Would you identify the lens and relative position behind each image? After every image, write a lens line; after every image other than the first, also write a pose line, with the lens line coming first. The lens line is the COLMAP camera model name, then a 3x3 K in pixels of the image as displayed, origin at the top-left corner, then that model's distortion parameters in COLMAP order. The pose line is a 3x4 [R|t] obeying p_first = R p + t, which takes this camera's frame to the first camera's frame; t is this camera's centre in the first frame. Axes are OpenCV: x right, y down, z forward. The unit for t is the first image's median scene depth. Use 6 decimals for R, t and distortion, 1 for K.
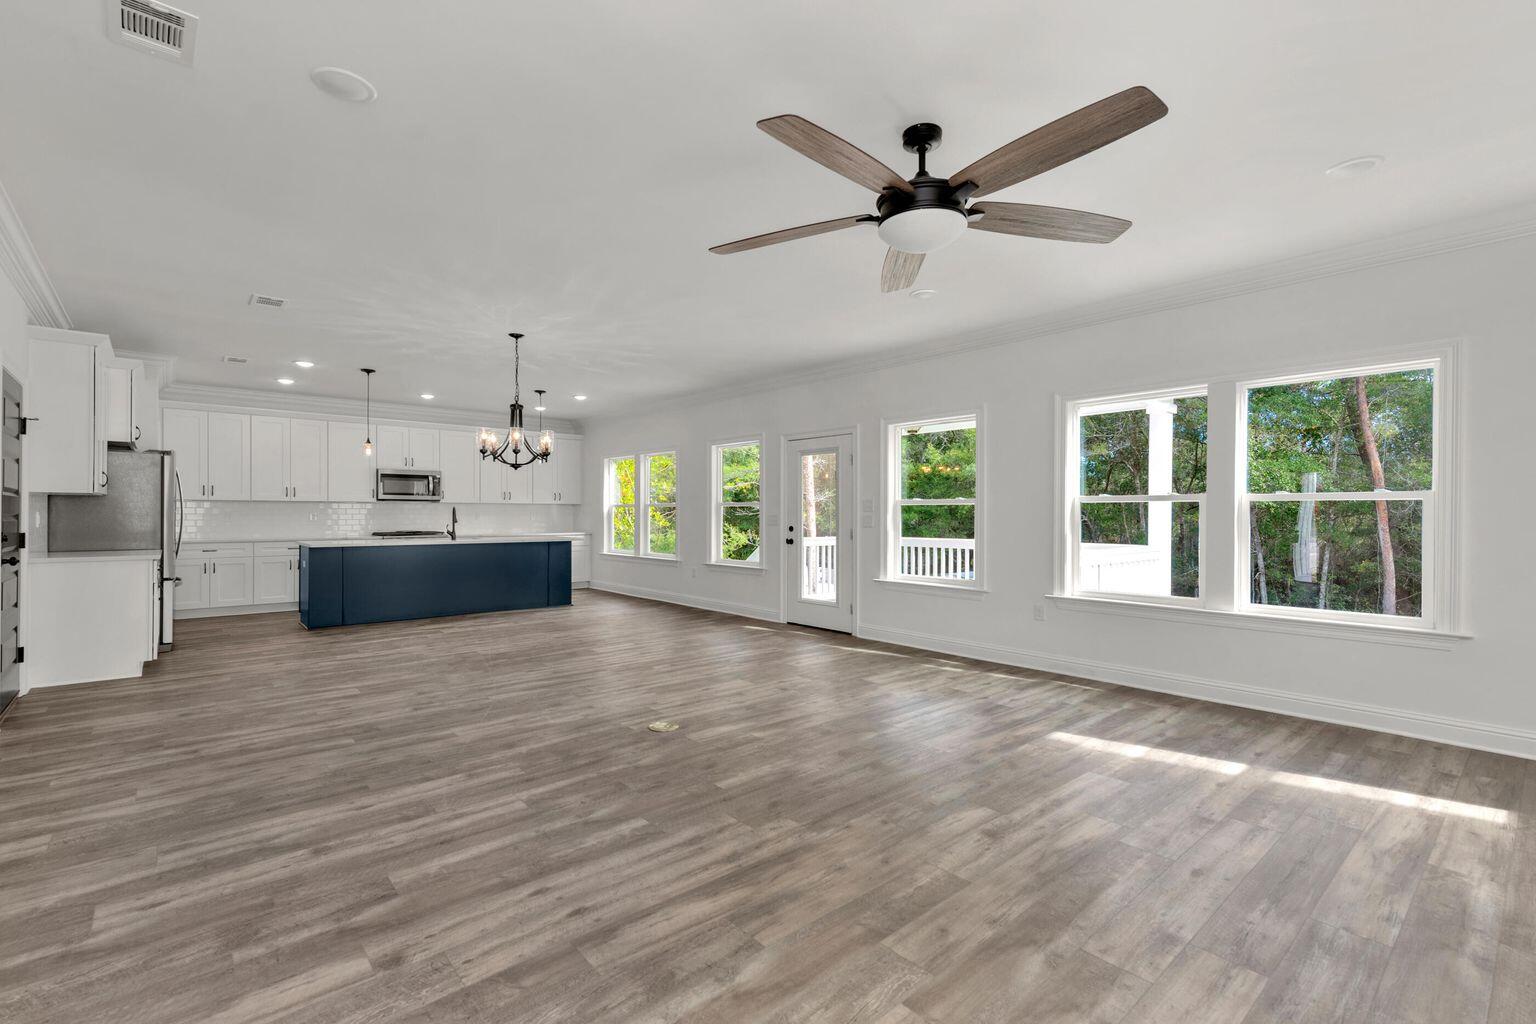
lens RADIAL K [[588.9, 0, 768.0], [0, 588.9, 512.0], [0, 0, 1]] dist [0.011050, -0.007198]
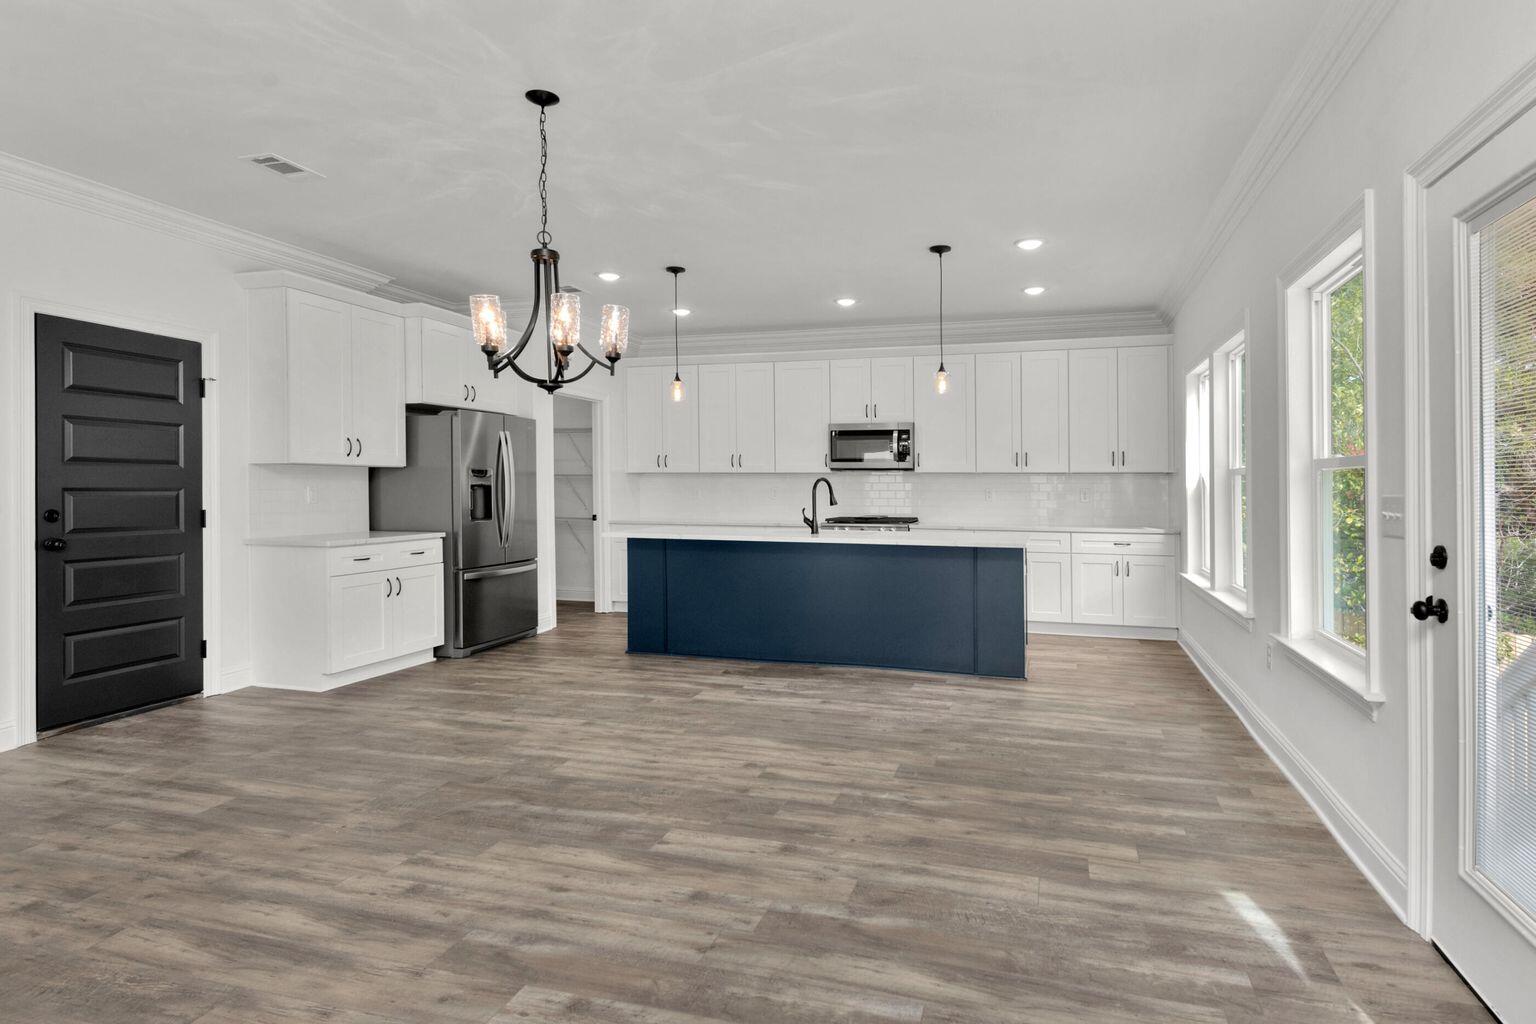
lens RADIAL K [[855.9, 0, 773.0], [0, 855.9, 484.4], [0, 0, 1]] dist [0.051066, 0.000025]
pose [[0.585039, -0.000625, -0.811005, 0.369883], [-0.004532, 0.999982, -0.004040, 0.003933], [0.810992, 0.006039, 0.585026, 1.250902]]
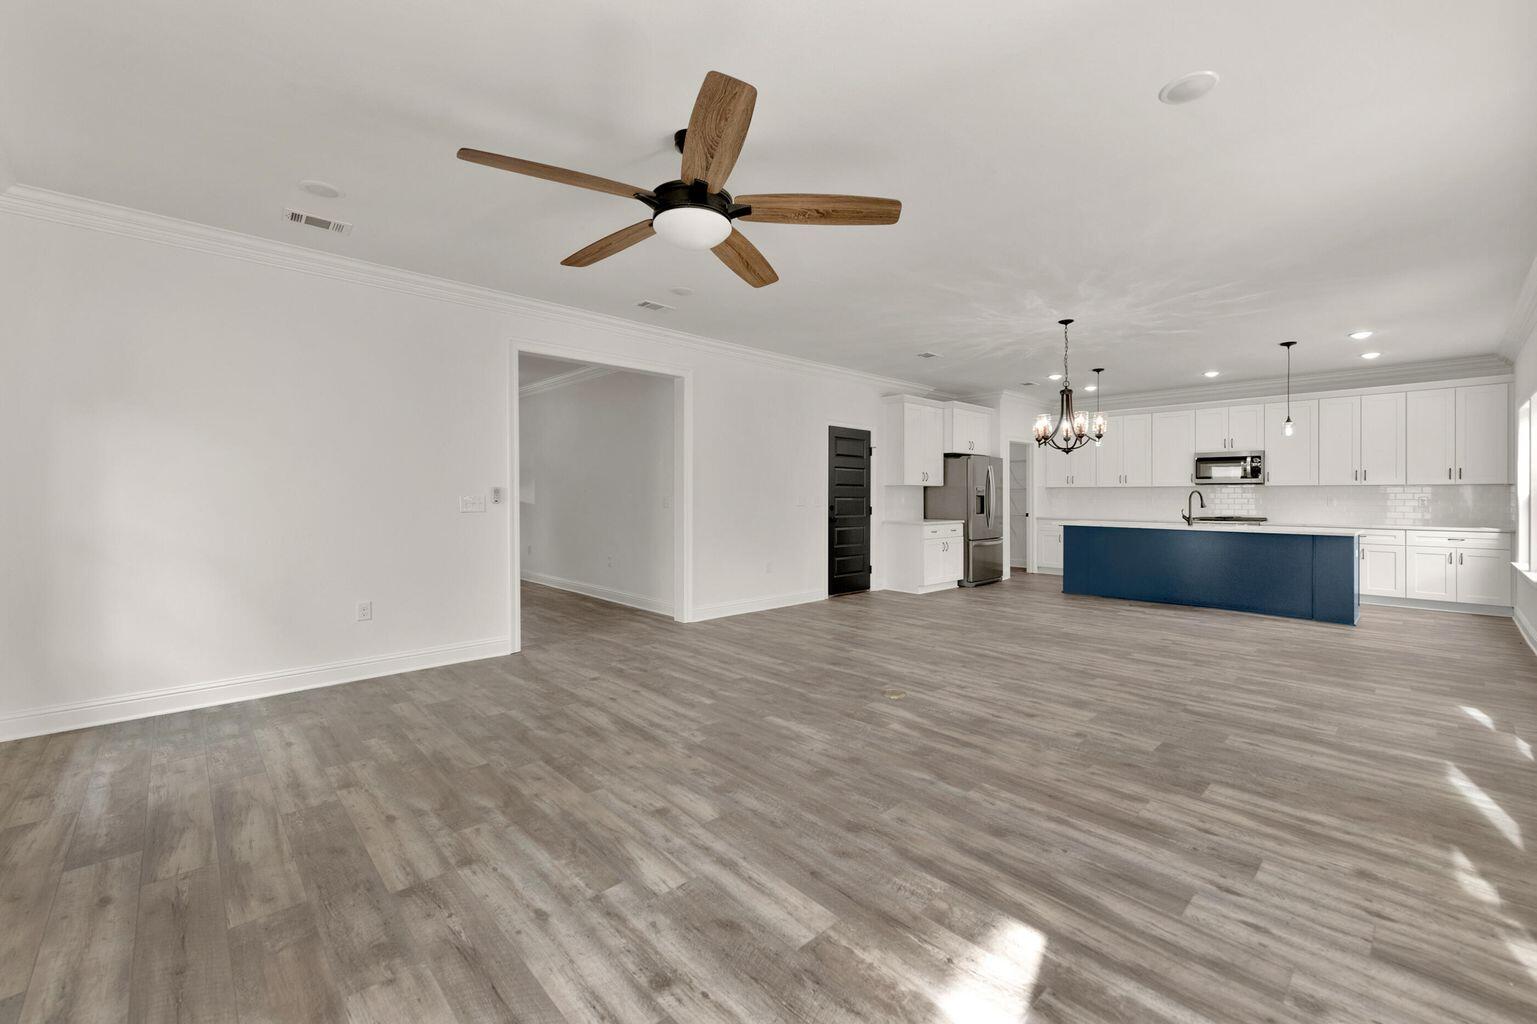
lens RADIAL K [[612.6, 0, 820.9], [0, 612.6, 504.7], [0, 0, 1]] dist [-0.000962, -0.000475]
pose [[0.166123, 0.016853, -0.985961, 0.903363], [-0.003890, 0.999857, 0.016435, -0.000200], [0.986097, 0.001106, 0.166165, 0.682411]]
